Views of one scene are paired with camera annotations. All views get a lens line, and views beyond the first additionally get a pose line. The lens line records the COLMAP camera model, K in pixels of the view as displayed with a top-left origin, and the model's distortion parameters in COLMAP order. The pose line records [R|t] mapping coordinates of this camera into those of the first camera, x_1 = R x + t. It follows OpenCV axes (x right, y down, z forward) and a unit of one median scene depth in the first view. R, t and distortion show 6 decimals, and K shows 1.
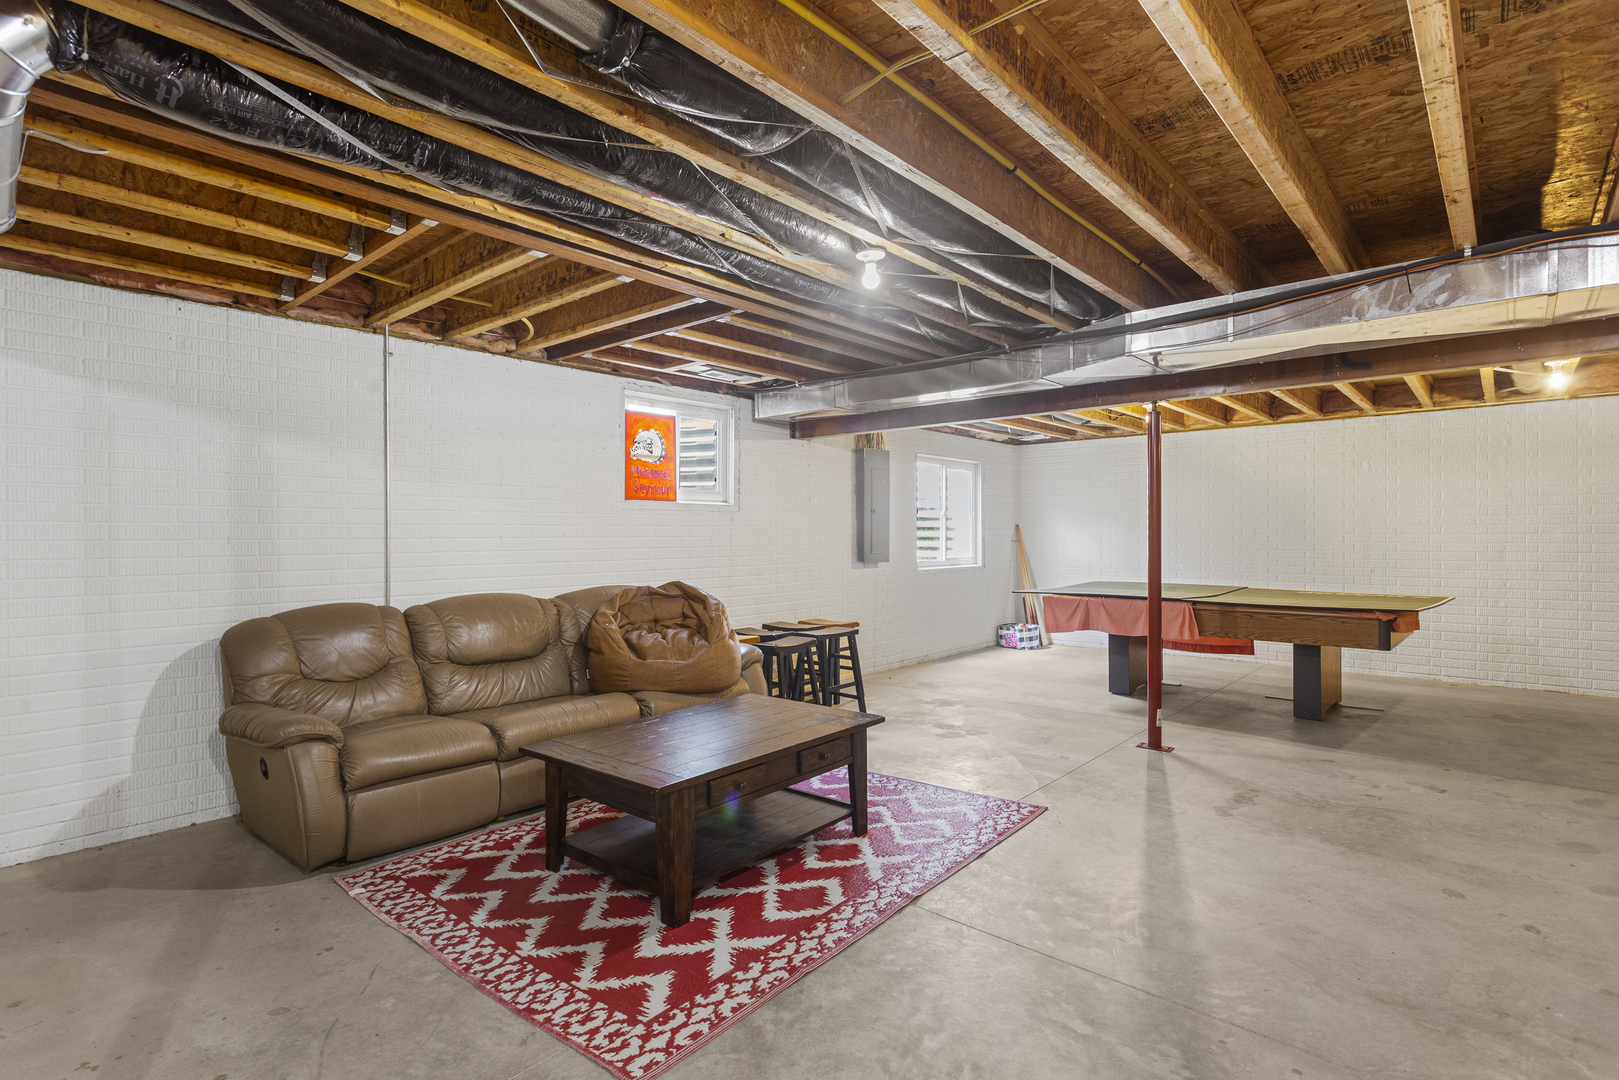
lens RADIAL K [[783.3, 0, 801.6], [0, 783.3, 536.2], [0, 0, 1]] dist [-0.001918, 0.000662]
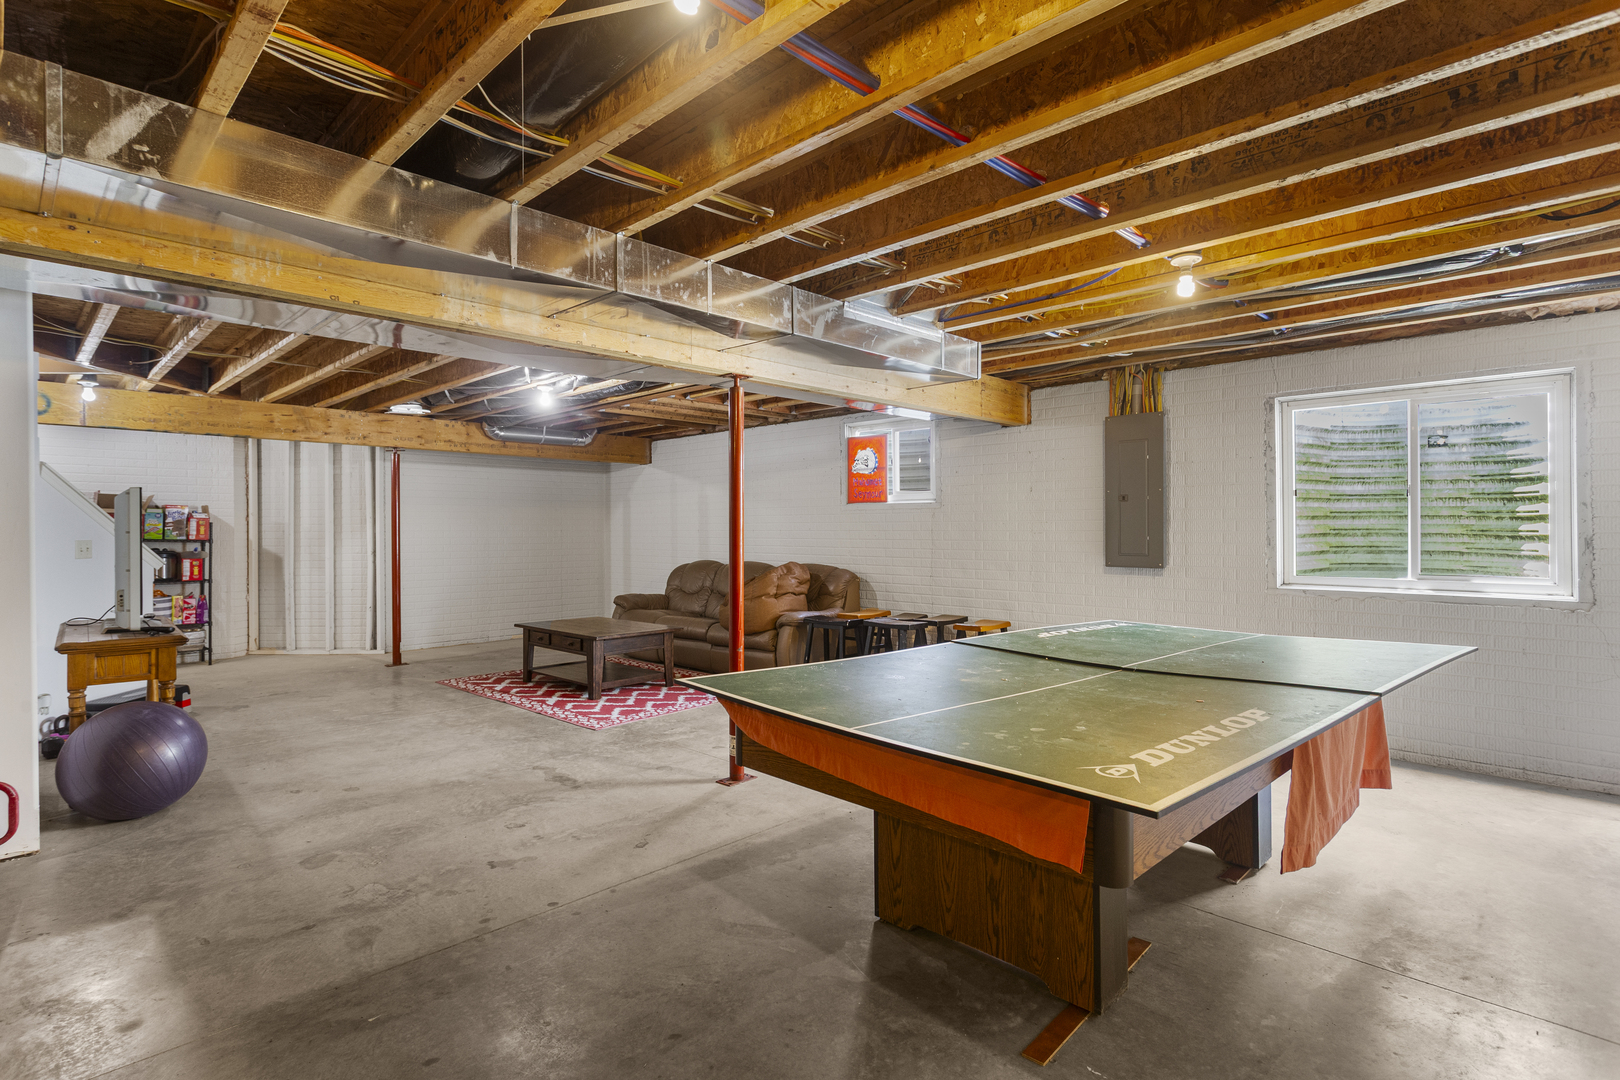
lens RADIAL K [[783.8, 0, 802.1], [0, 783.8, 536.2], [0, 0, 1]] dist [-0.001918, 0.000662]
pose [[-0.040101, 0.010610, -0.999139, 1.146314], [0.003414, 0.999939, 0.010481, -0.004783], [0.999190, -0.002991, -0.040135, 0.972526]]
